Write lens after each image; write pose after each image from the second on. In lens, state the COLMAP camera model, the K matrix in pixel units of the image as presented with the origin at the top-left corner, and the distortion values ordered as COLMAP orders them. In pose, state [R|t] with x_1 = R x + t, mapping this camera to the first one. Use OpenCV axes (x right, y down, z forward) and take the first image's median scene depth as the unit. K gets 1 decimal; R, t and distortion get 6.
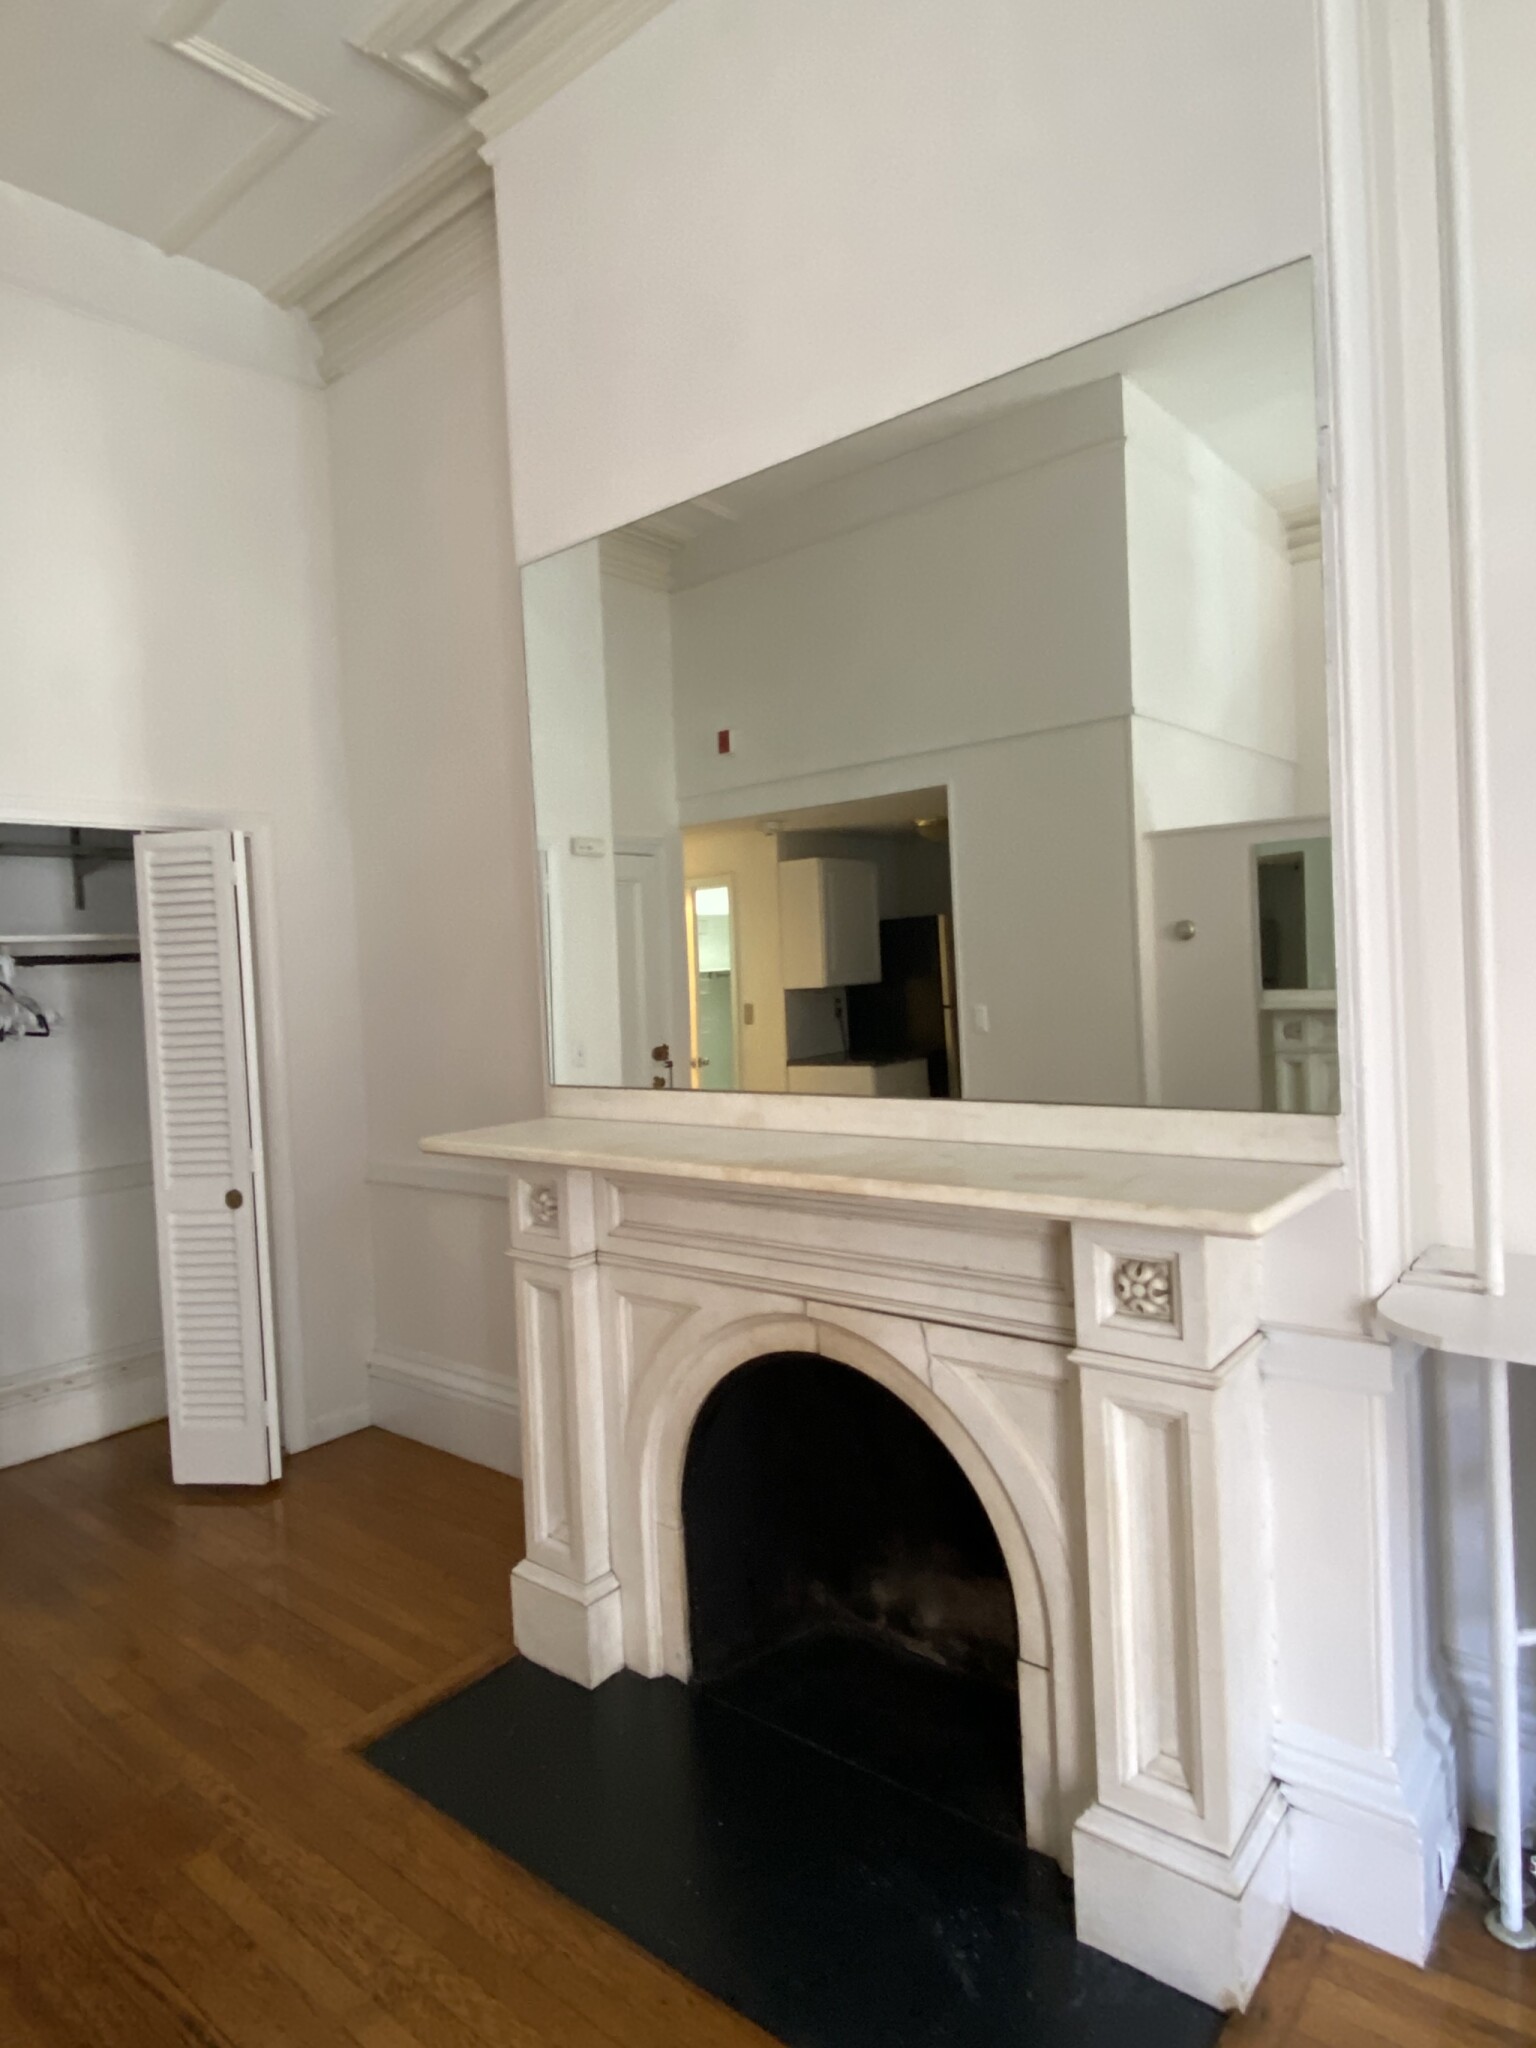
lens RADIAL K [[1197.2, 0, 777.4], [0, 1197.2, 1011.6], [0, 0, 1]] dist [0.042786, -0.045289]
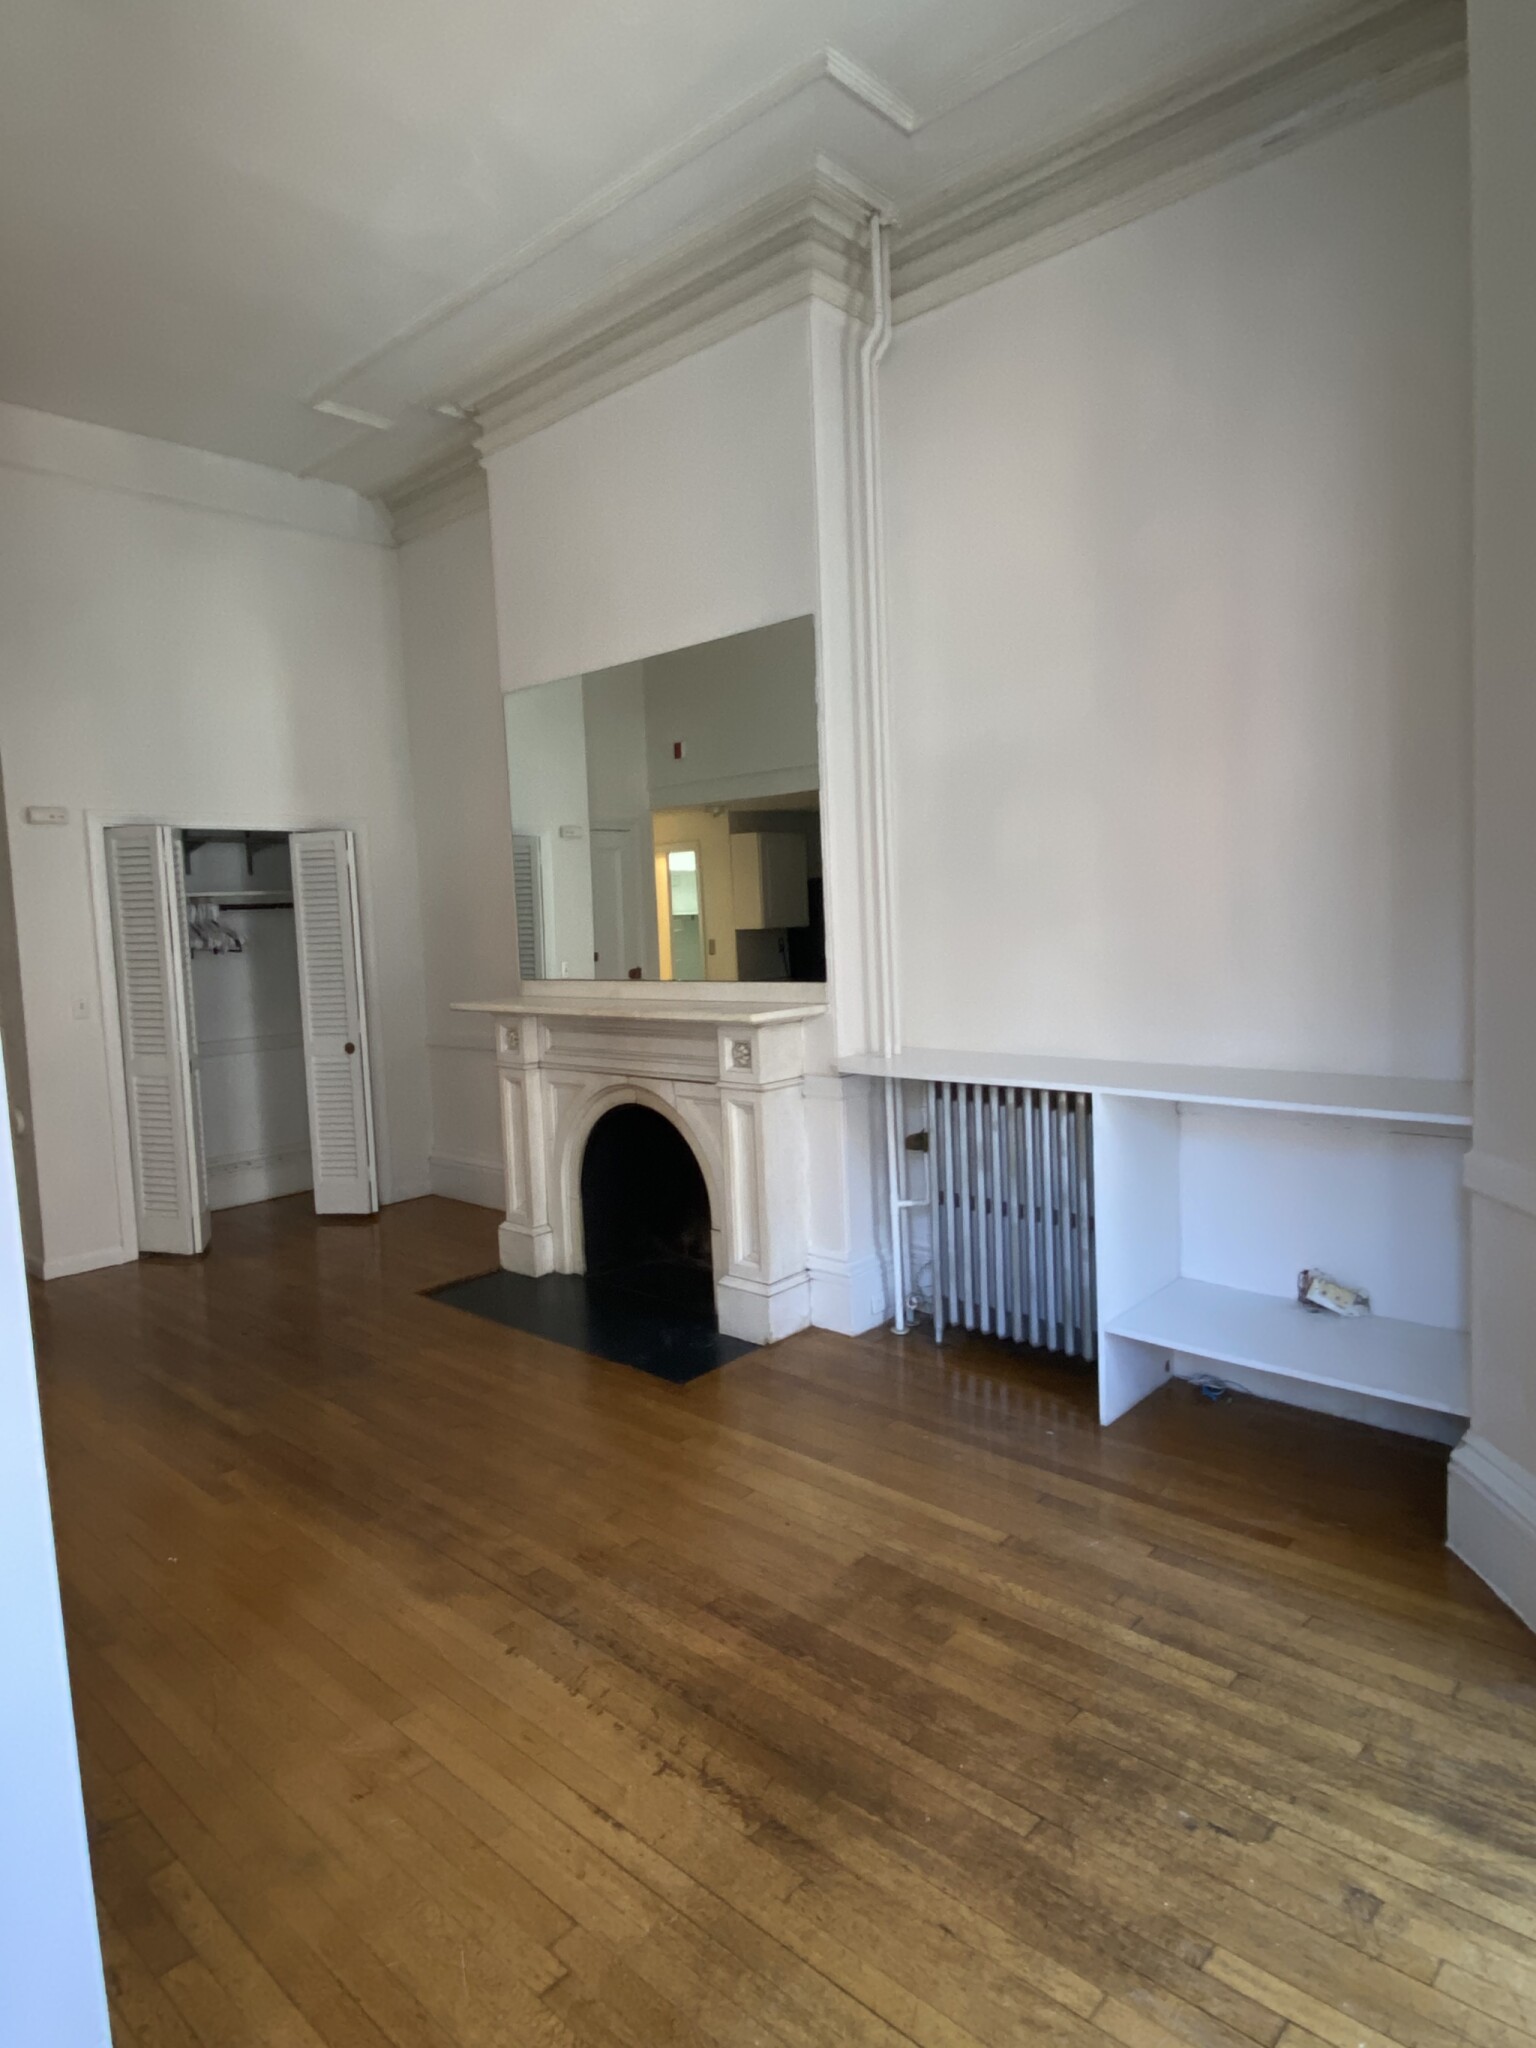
lens RADIAL K [[1197.2, 0, 777.4], [0, 1197.2, 1011.6], [0, 0, 1]] dist [0.042786, -0.045289]
pose [[0.998542, 0.010106, -0.053027, 0.307621], [-0.007446, 0.998716, 0.050119, 0.016730], [0.053465, -0.049651, 0.997335, -0.833500]]
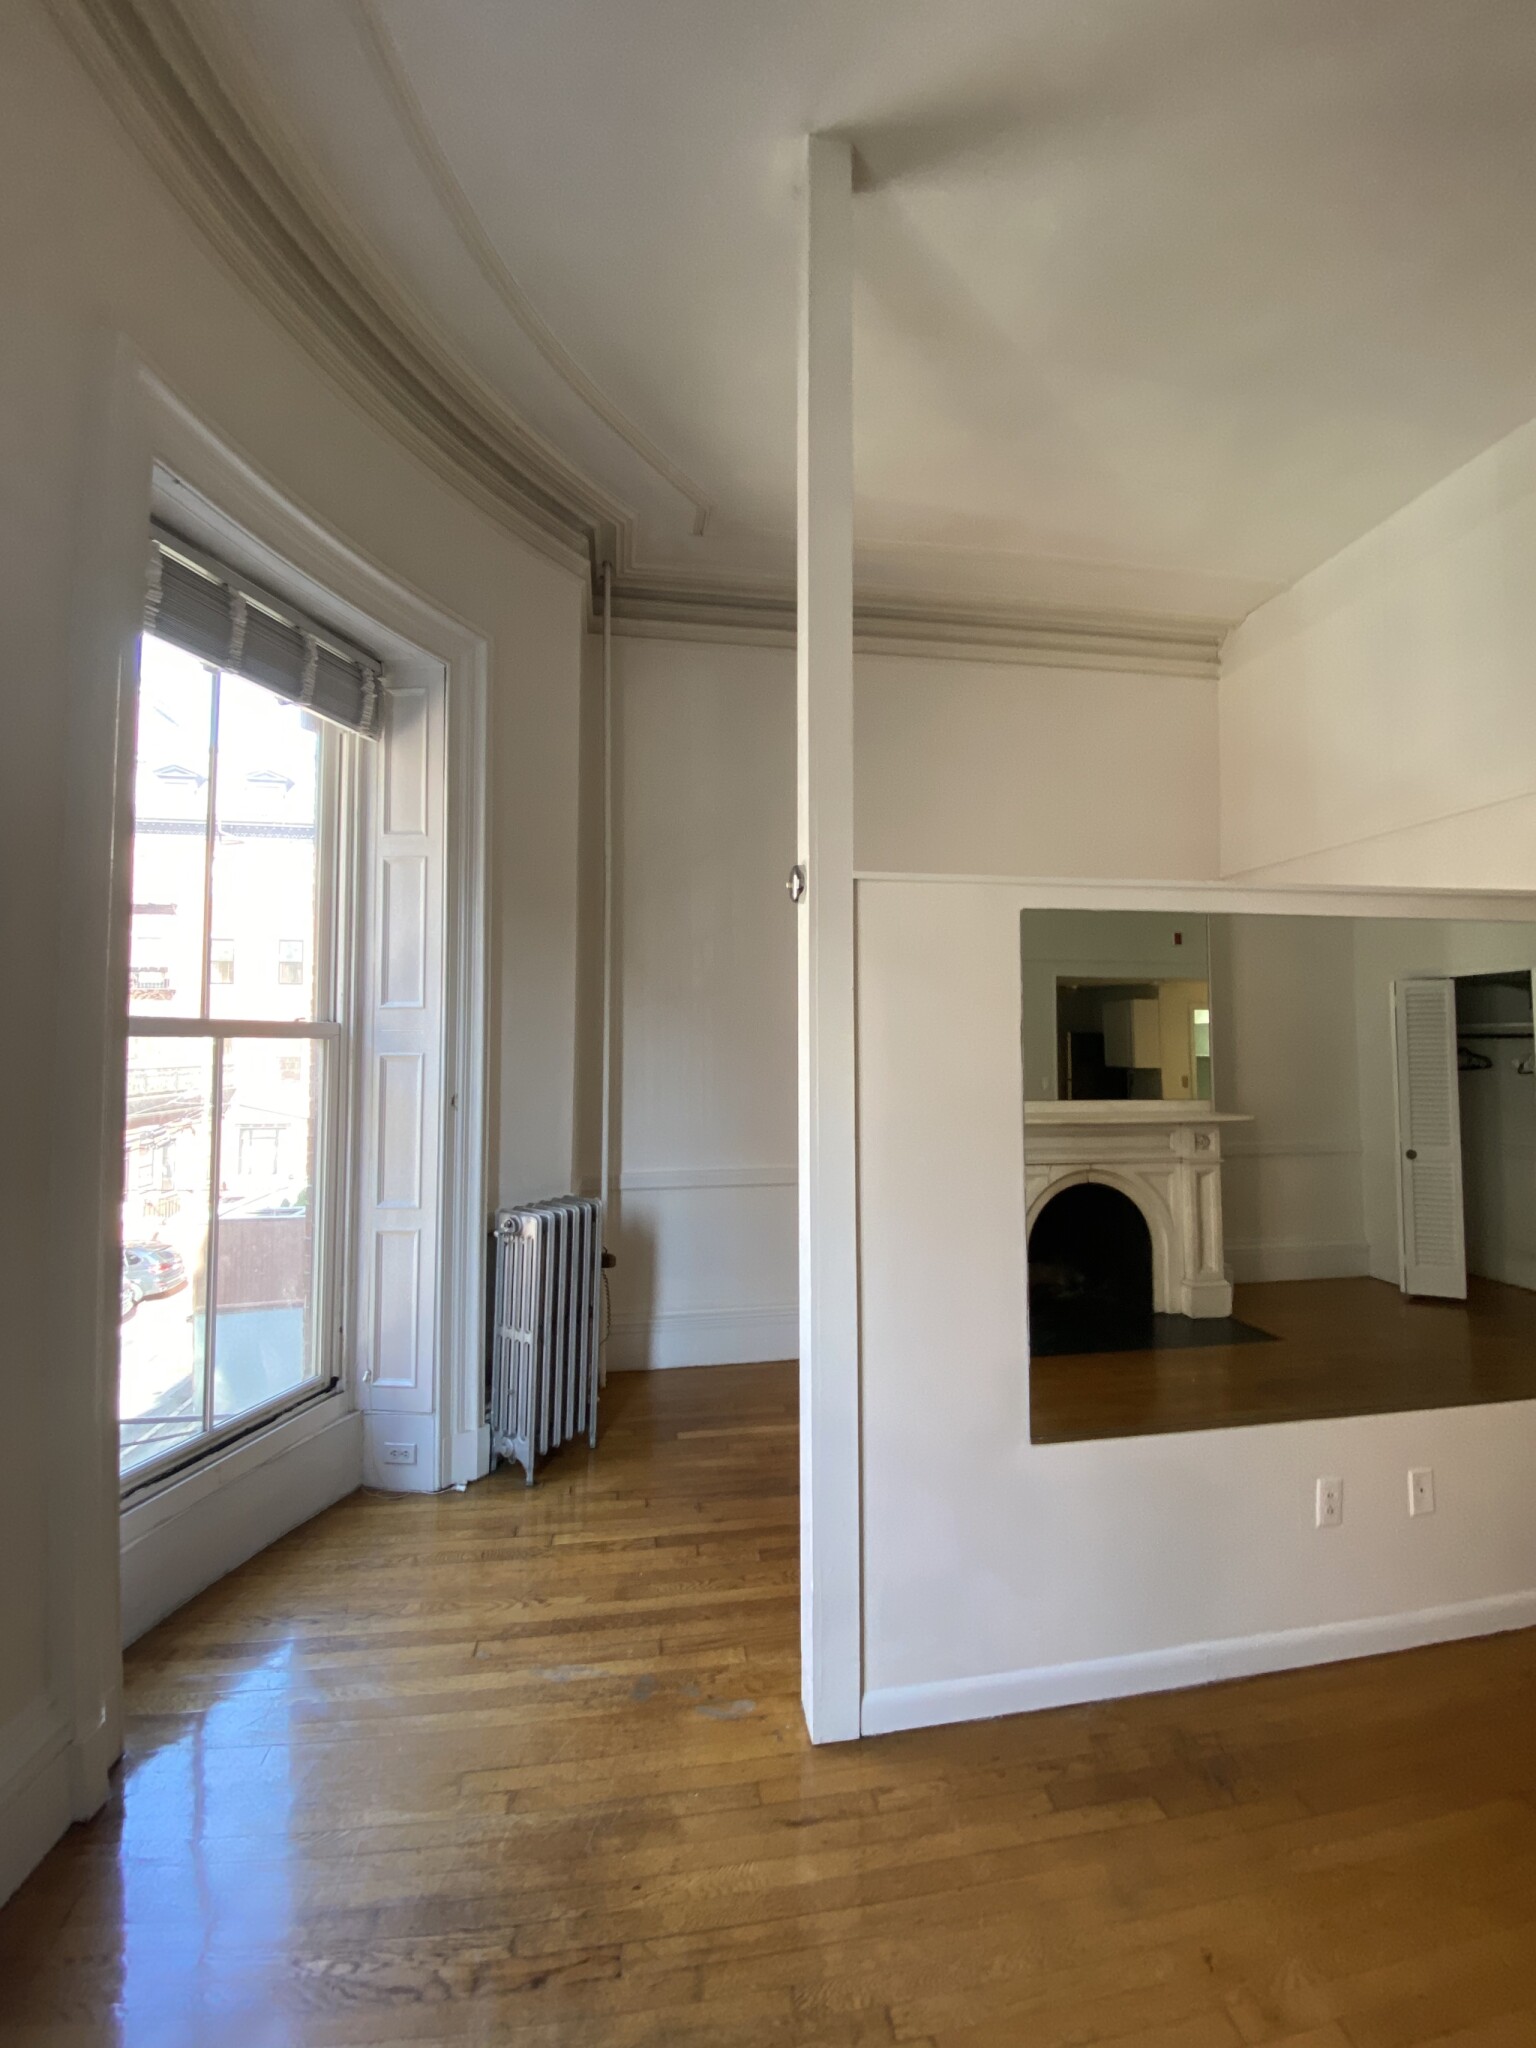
lens RADIAL K [[819.6, 0, 790.6], [0, 819.6, 1017.1], [0, 0, 1]] dist [-0.000458, -0.012909]
pose [[-0.663686, 0.016175, -0.747836, 0.527486], [0.009733, 0.999868, 0.012988, -0.042586], [0.747948, 0.001342, -0.663756, -0.028926]]
